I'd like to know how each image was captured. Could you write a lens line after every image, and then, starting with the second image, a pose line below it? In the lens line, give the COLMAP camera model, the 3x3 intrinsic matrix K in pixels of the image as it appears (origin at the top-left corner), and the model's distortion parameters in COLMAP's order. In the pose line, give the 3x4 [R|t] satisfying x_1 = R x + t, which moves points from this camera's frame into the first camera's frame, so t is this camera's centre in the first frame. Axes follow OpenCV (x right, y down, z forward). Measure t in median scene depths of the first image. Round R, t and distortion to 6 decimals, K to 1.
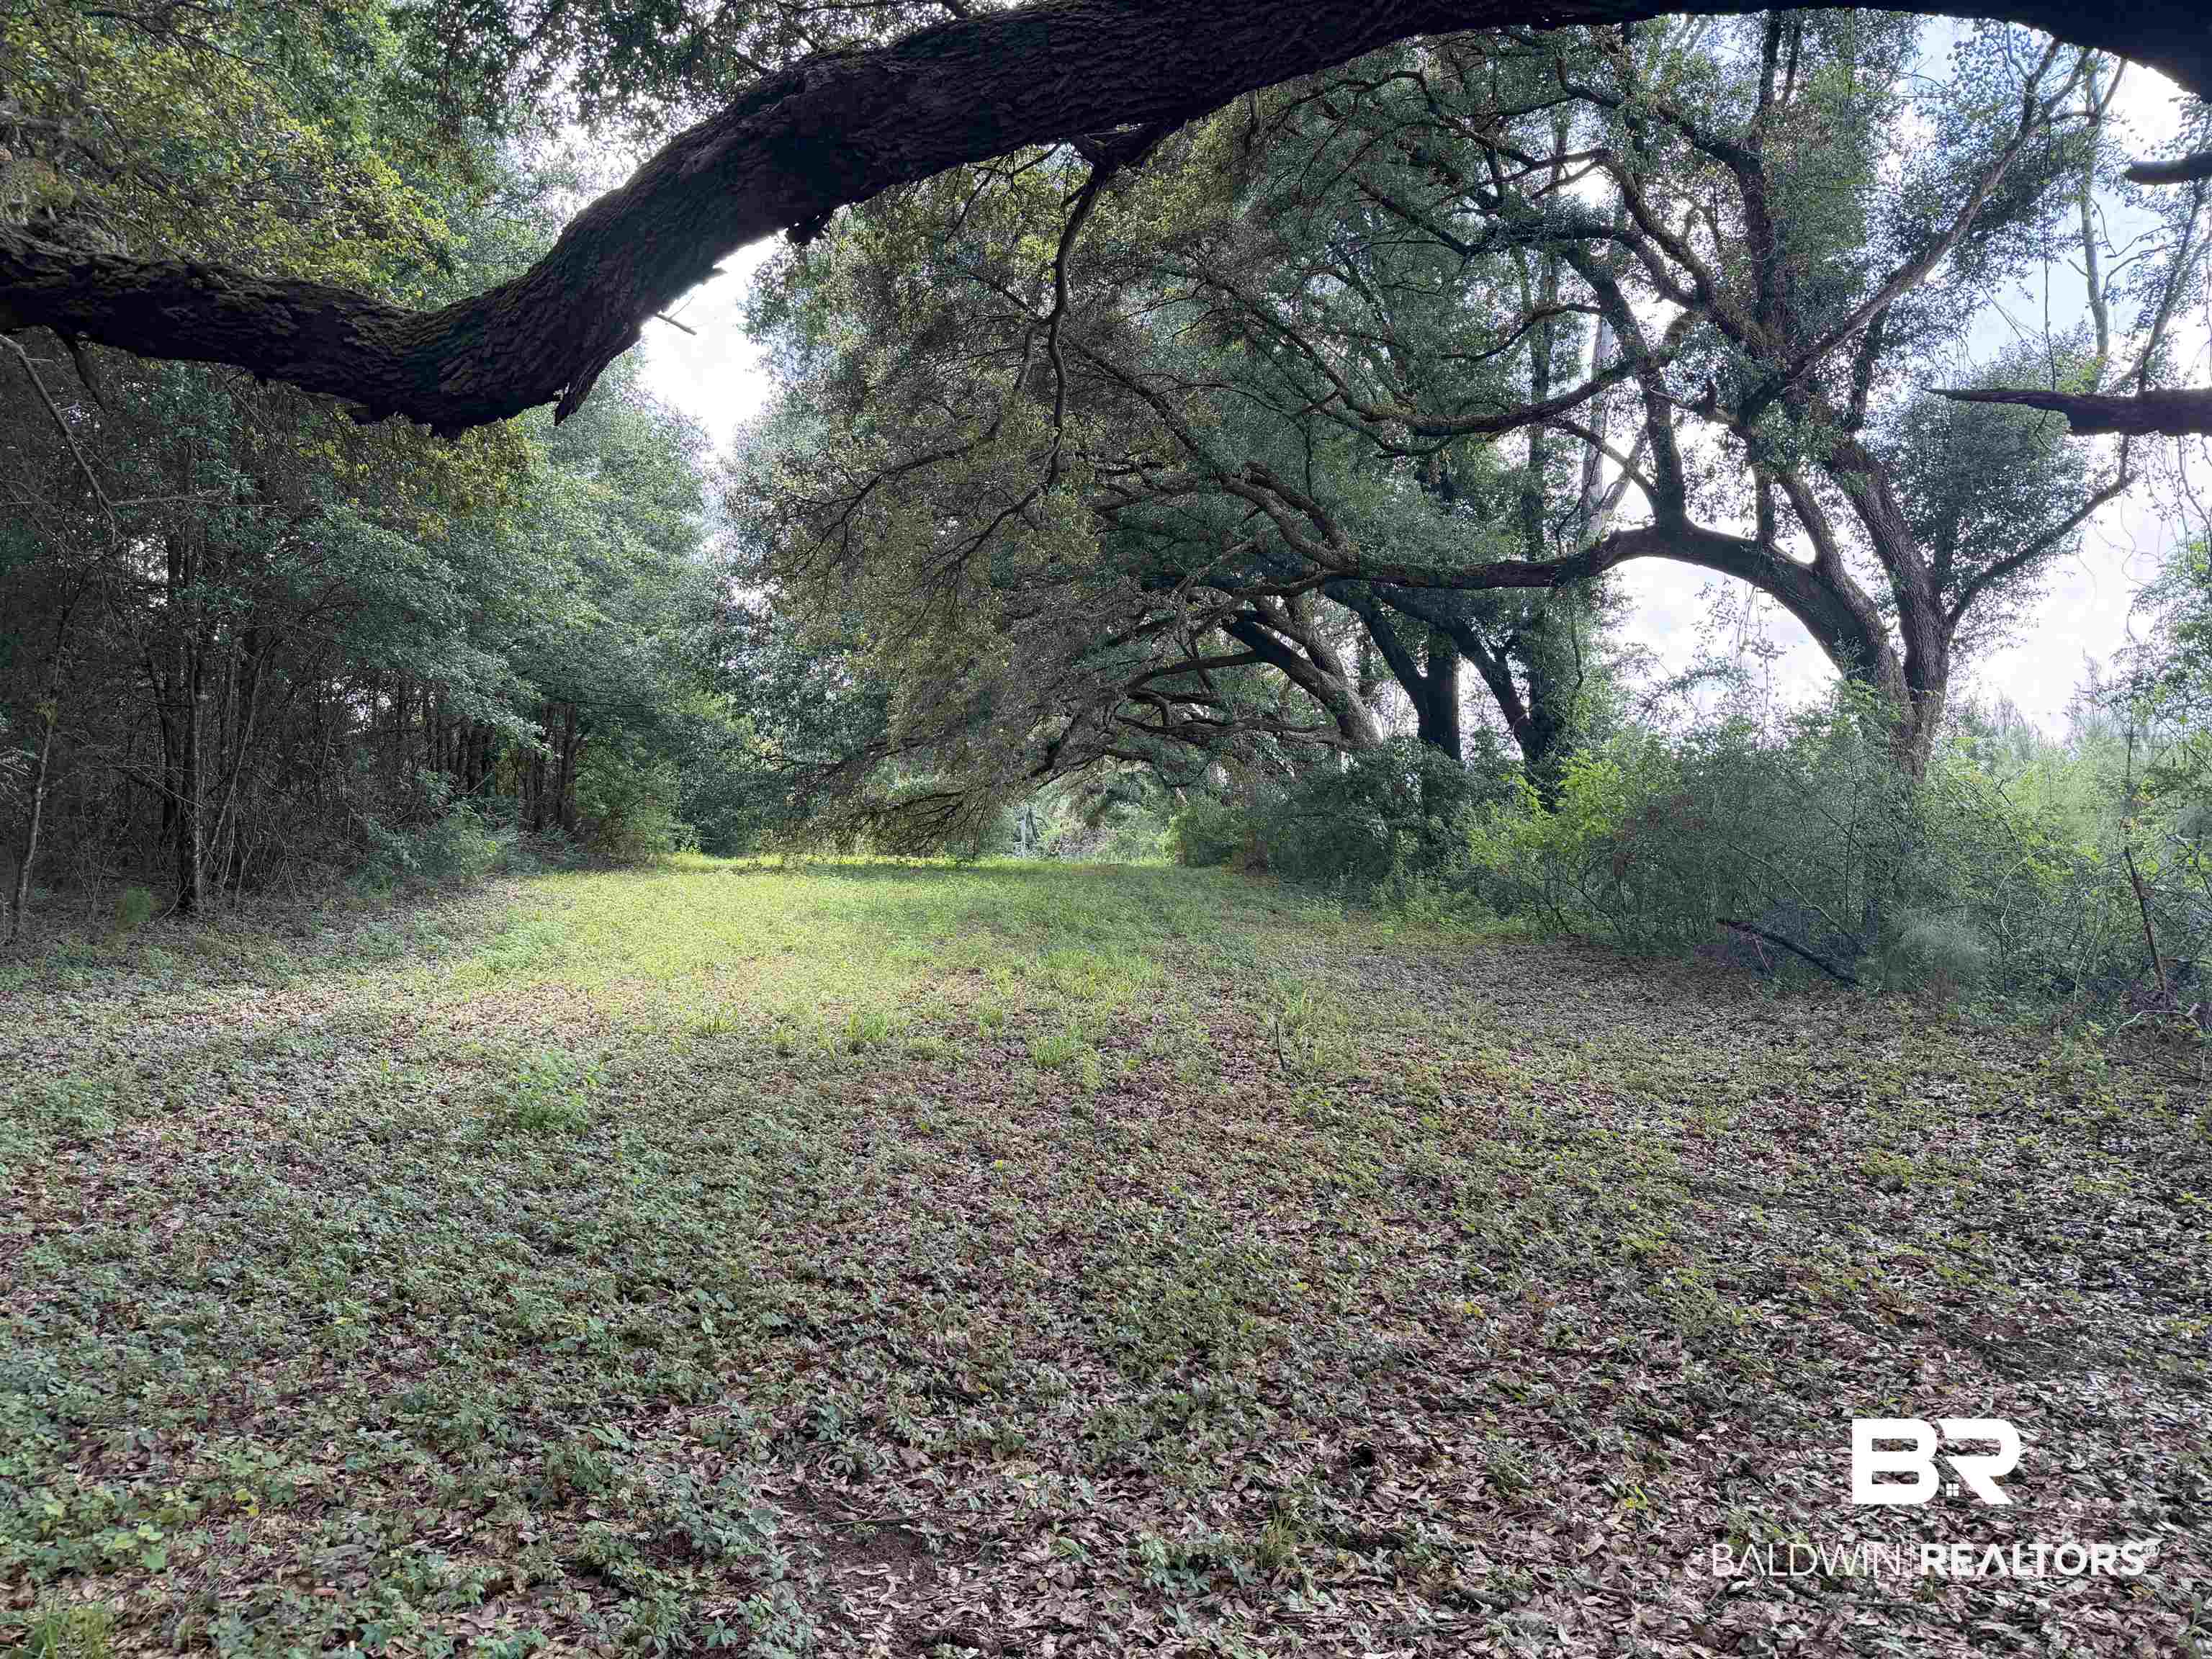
lens RADIAL K [[1547.3, 0, 1106.0], [0, 1547.3, 829.5], [0, 0, 1]] dist [-0.001846, -0.006818]
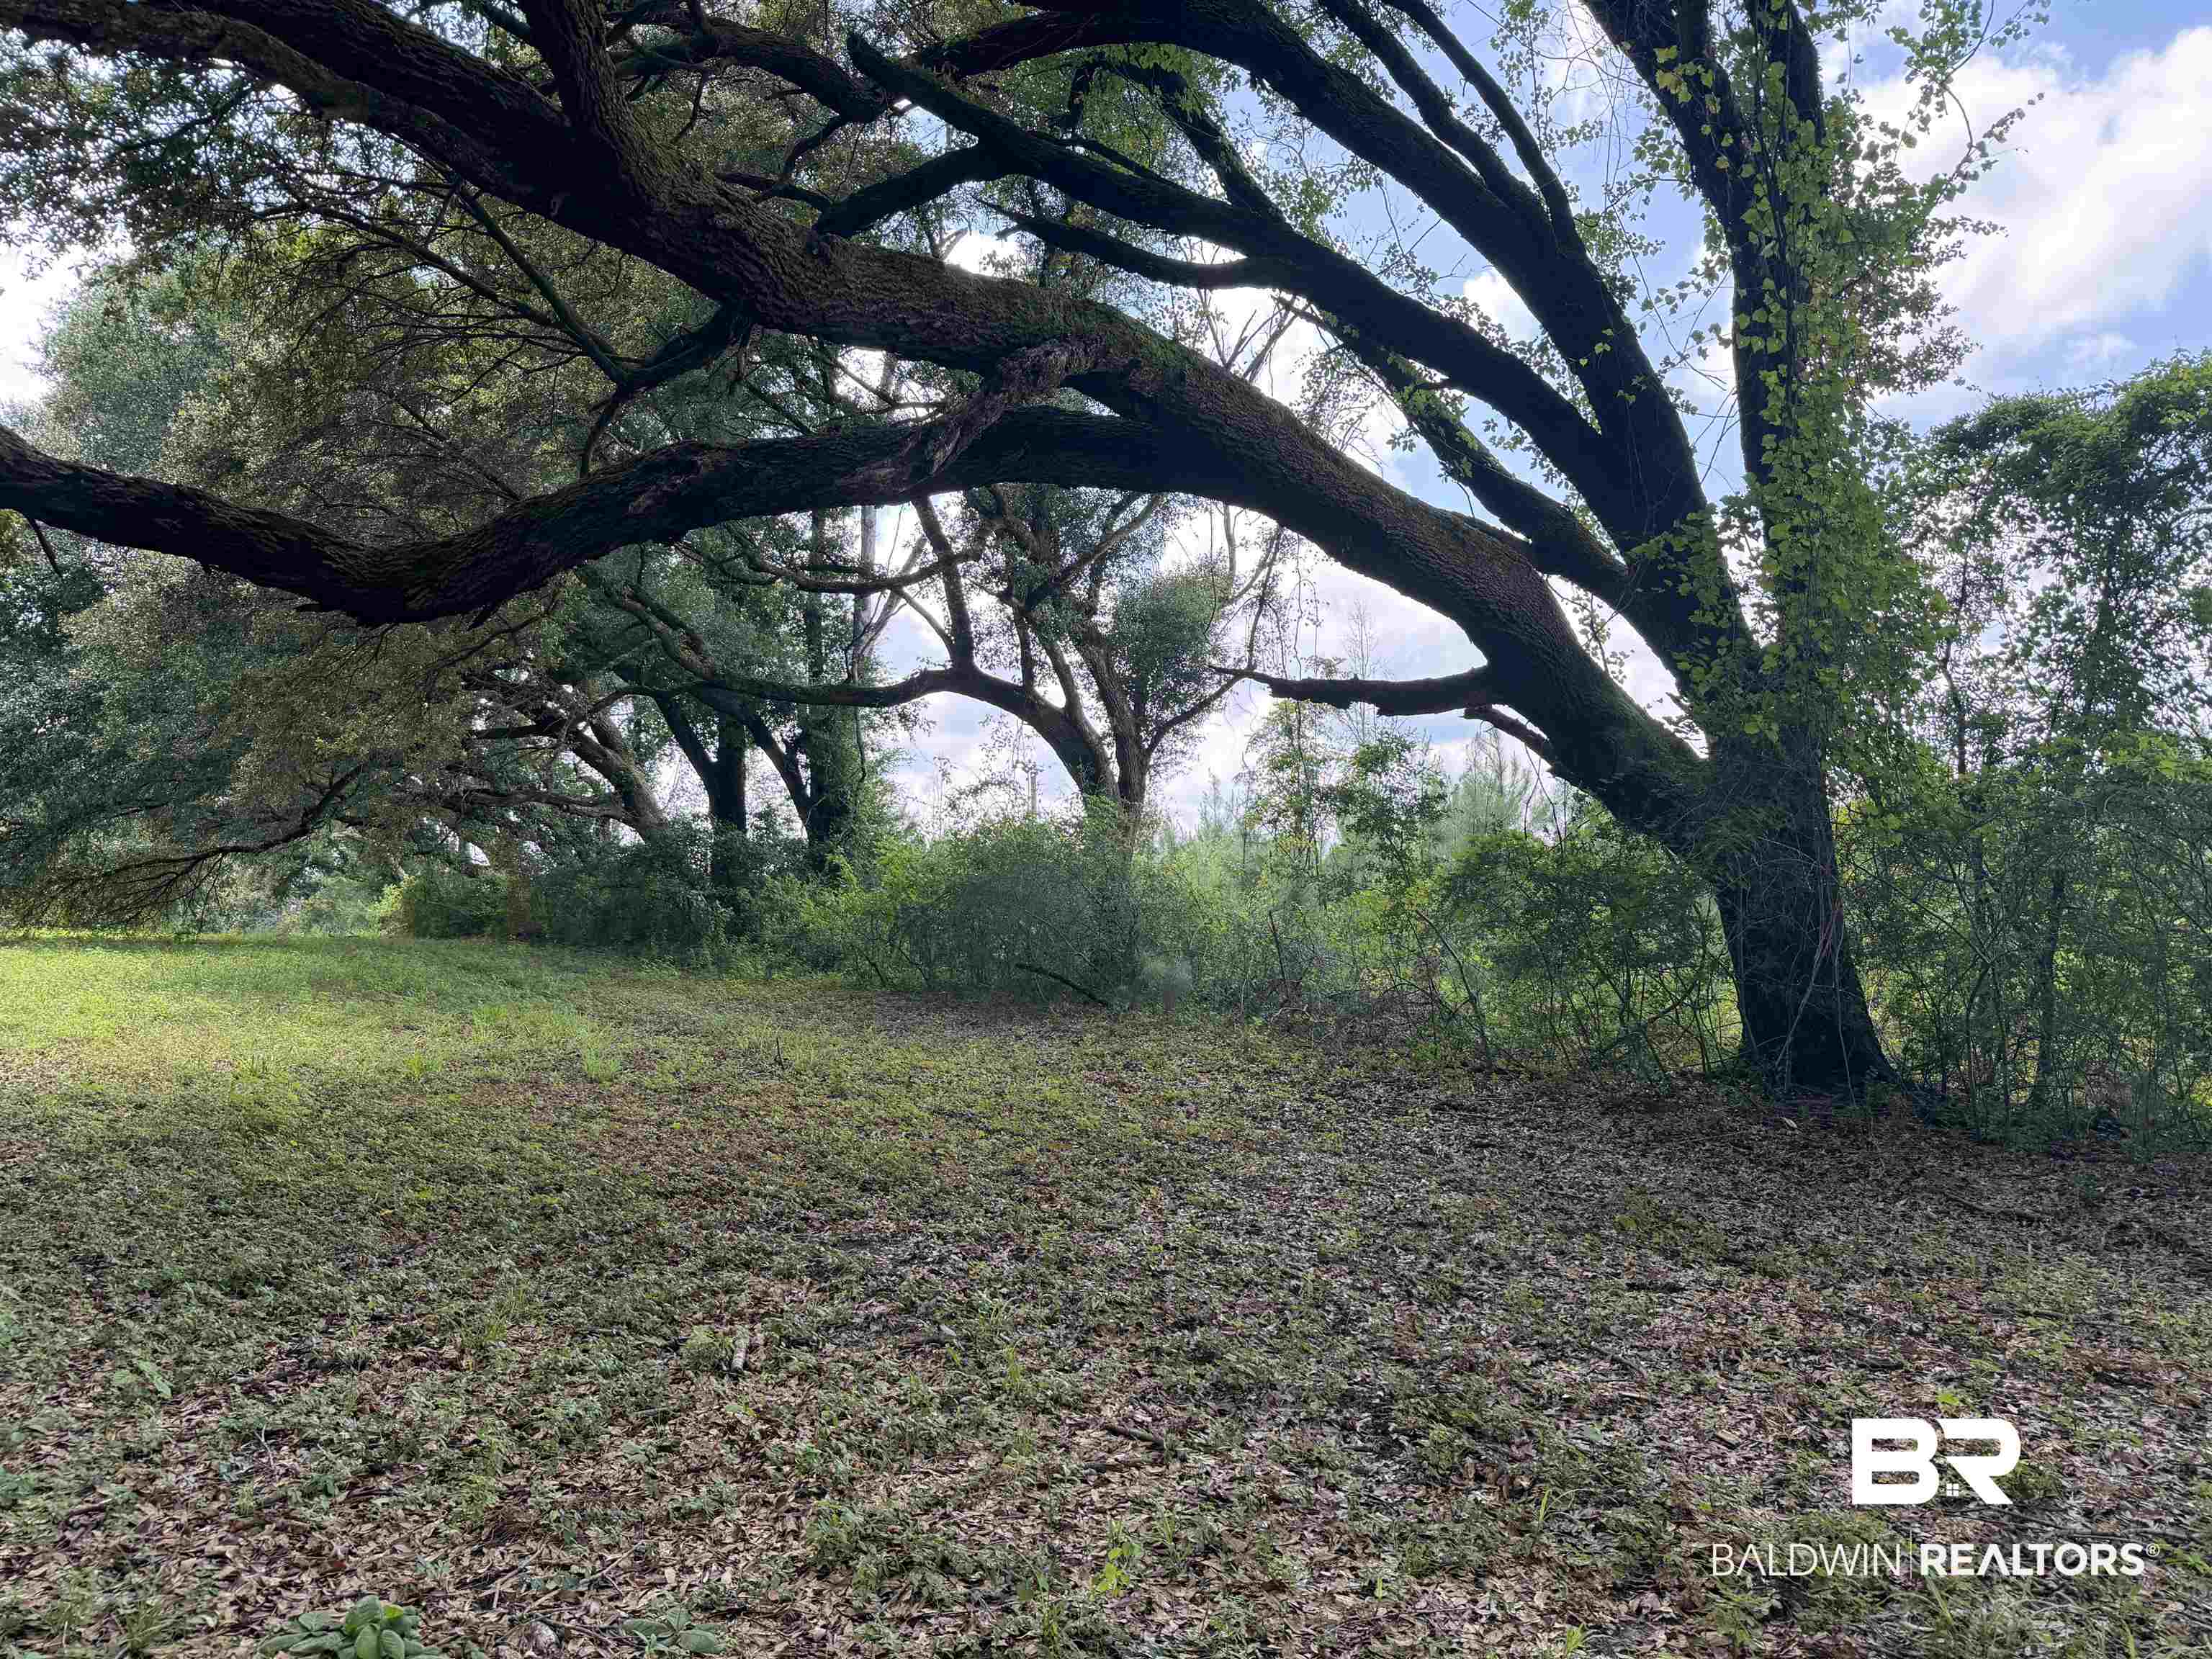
lens RADIAL K [[1534.2, 0, 1106.0], [0, 1534.2, 829.5], [0, 0, 1]] dist [0.095578, 0.000291]
pose [[0.869085, 0.025304, 0.494016, -0.176801], [-0.003286, 0.998964, -0.045387, -0.000547], [-0.494653, 0.037822, 0.868267, -0.199098]]
